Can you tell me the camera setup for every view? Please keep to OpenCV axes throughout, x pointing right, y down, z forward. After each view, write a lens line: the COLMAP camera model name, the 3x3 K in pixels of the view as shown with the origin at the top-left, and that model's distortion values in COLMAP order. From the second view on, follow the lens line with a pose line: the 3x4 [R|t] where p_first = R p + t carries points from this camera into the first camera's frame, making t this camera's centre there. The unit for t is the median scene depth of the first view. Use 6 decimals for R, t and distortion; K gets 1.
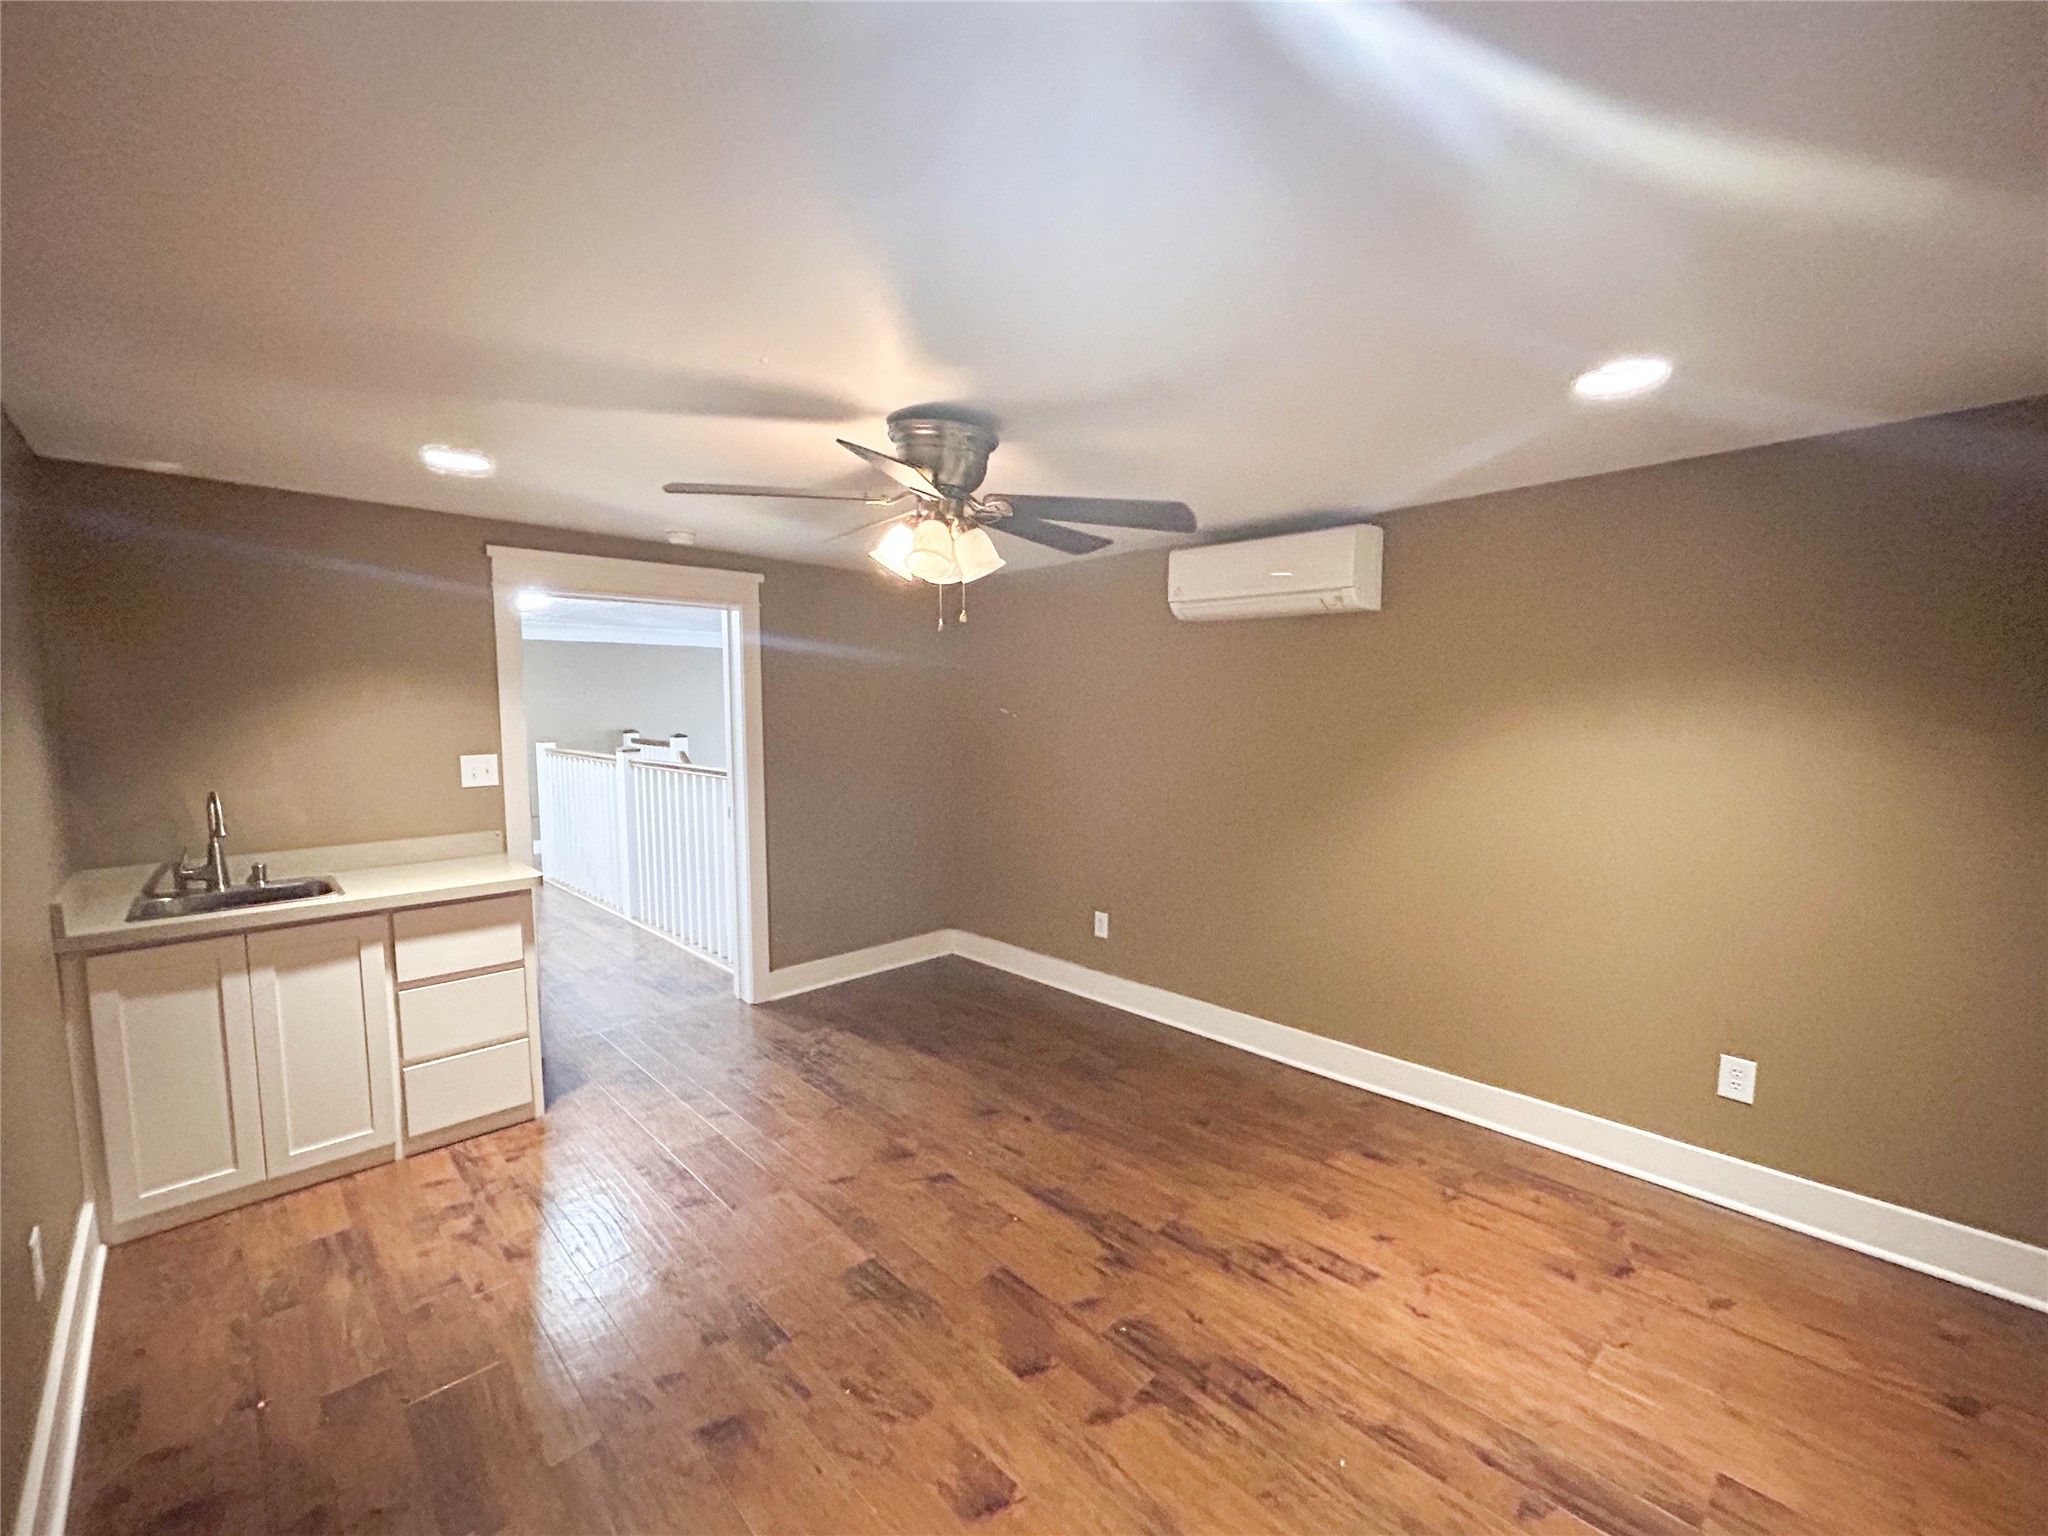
lens RADIAL K [[834.7, 0, 1022.5], [0, 834.7, 771.6], [0, 0, 1]] dist [-0.002258, 0.000234]
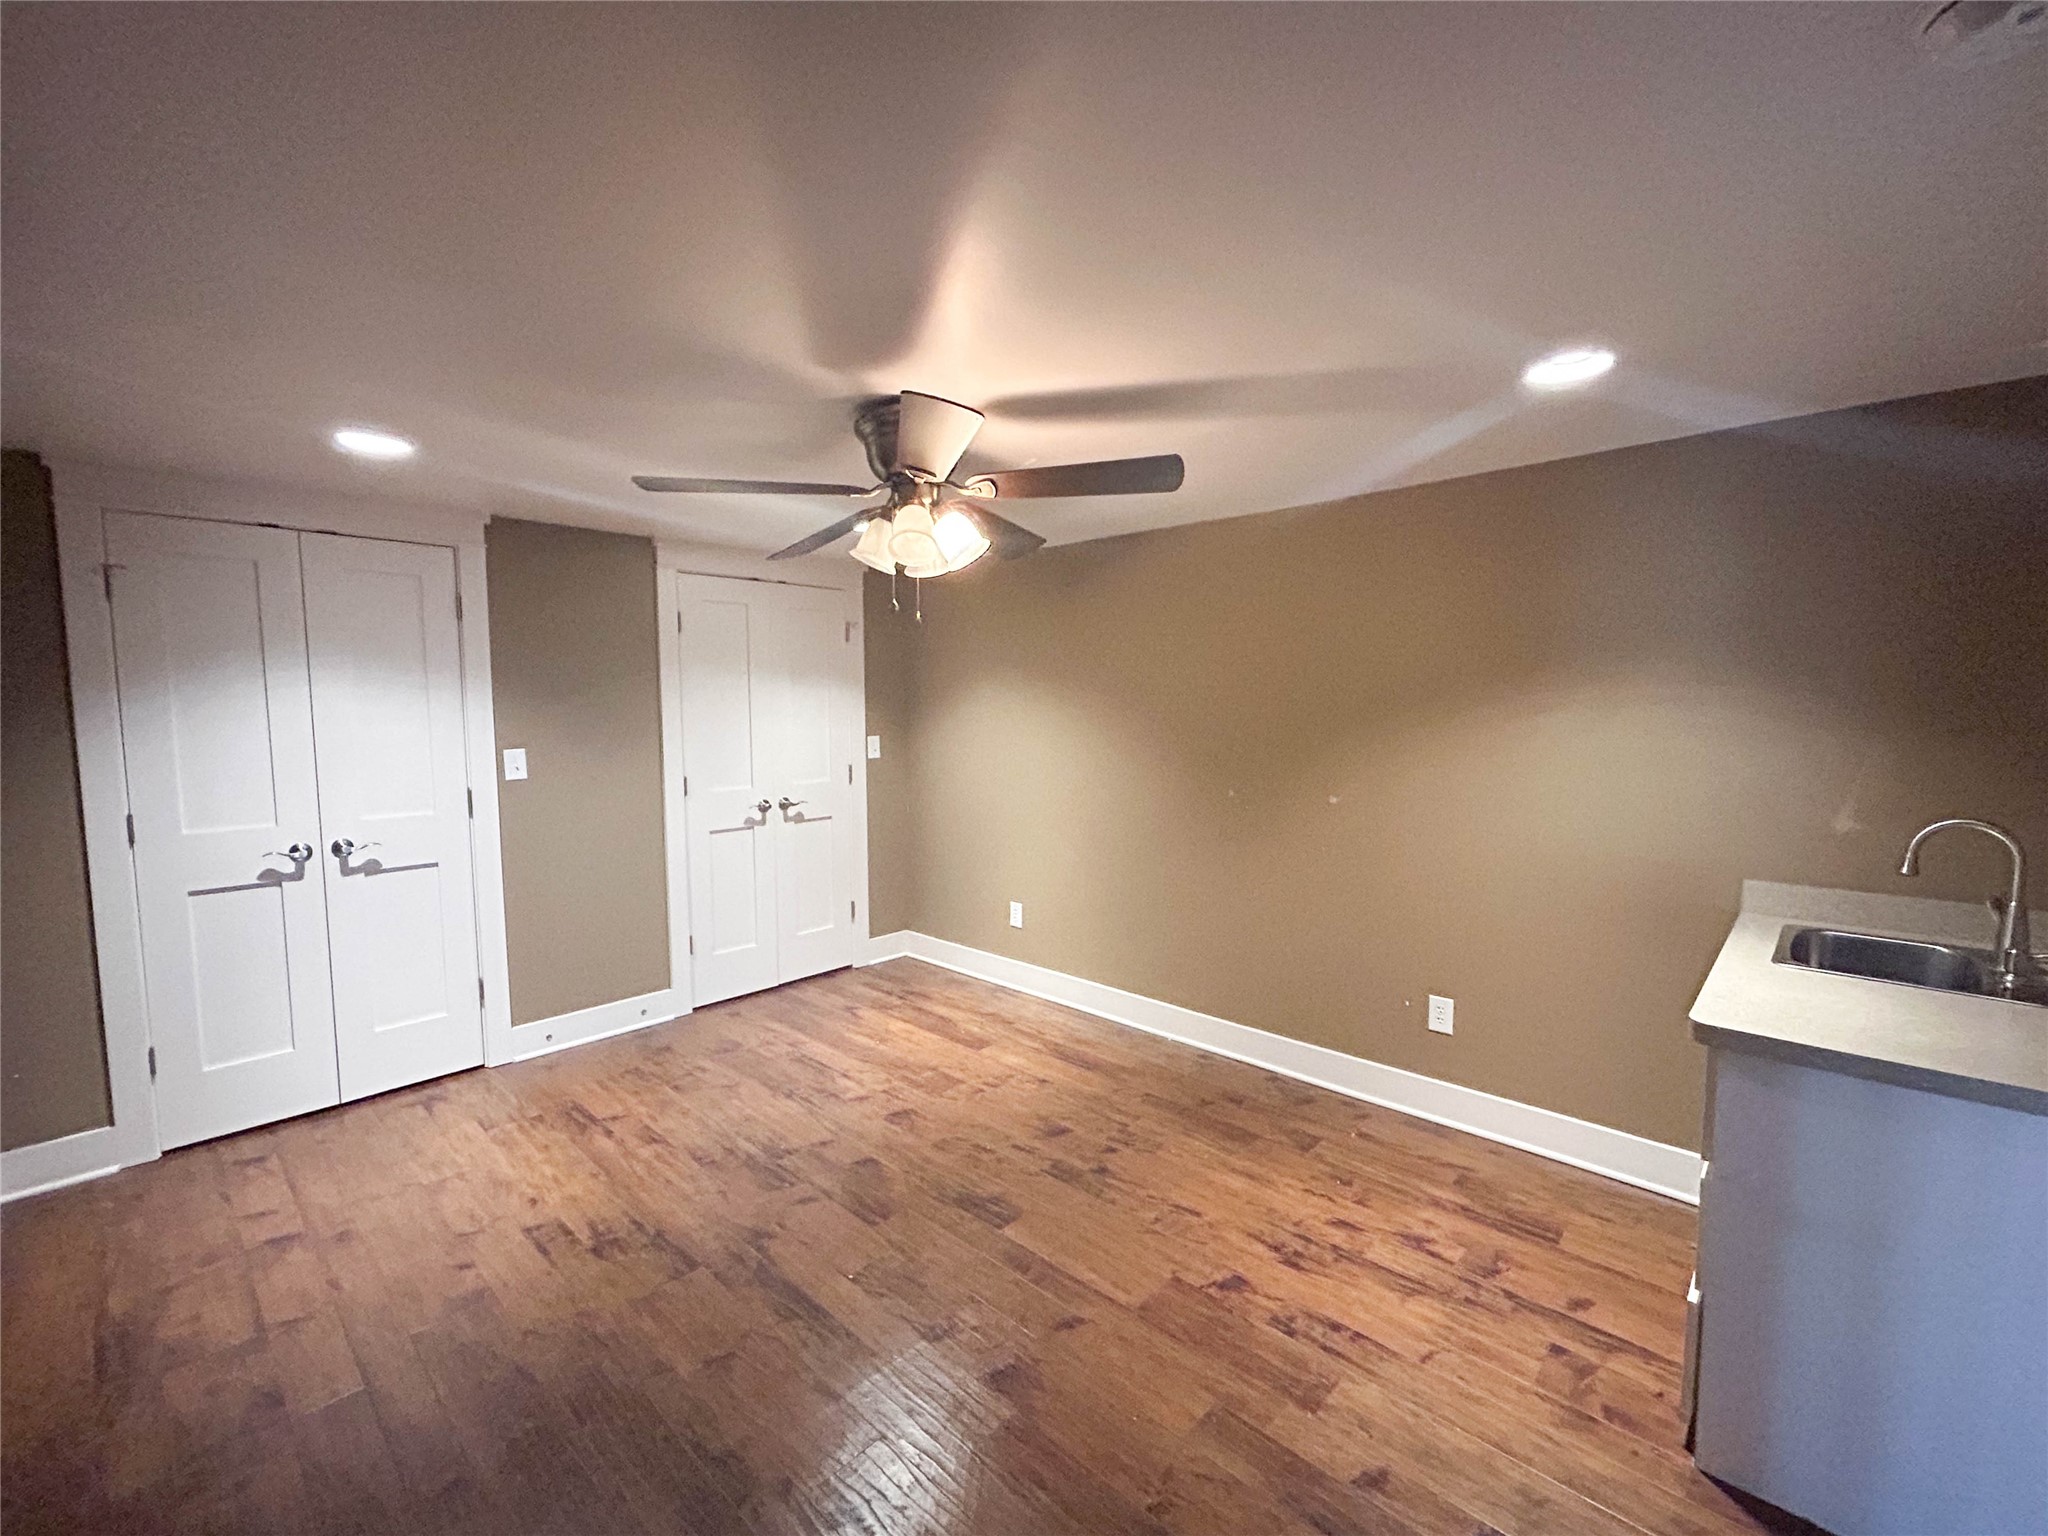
lens RADIAL K [[834.7, 0, 1022.5], [0, 834.7, 771.6], [0, 0, 1]] dist [-0.002258, 0.000234]
pose [[-0.998704, 0.008939, -0.050106, -0.166239], [-0.000079, 0.984186, 0.177140, -0.167471], [0.050897, 0.176914, -0.982909, 1.954942]]
